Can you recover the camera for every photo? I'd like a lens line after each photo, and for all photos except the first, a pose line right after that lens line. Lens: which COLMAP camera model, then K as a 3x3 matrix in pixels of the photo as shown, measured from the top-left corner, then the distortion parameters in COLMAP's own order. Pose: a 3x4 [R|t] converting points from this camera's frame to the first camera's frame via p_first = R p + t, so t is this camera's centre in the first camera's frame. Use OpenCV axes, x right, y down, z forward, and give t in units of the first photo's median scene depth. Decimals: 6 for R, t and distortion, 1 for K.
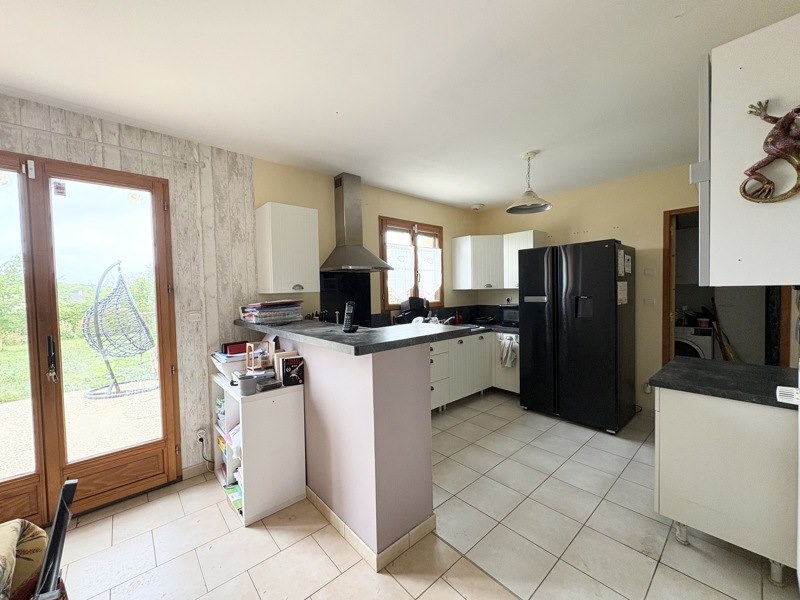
lens RADIAL K [[317.7, 0, 400.6], [0, 317.7, 300.7], [0, 0, 1]] dist [0.000617, 0.000078]
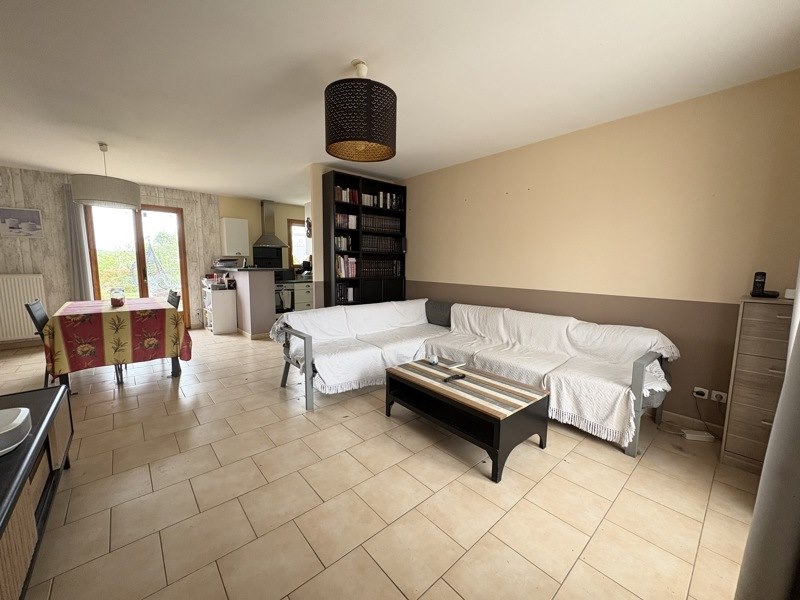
lens RADIAL K [[317.7, 0, 398.8], [0, 317.7, 298.9], [0, 0, 1]] dist [0.000617, 0.000078]
pose [[0.999713, 0.021489, -0.010633, 0.971101], [-0.020759, 0.997698, 0.064560, 0.127380], [0.011996, -0.064321, 0.997857, -1.462110]]
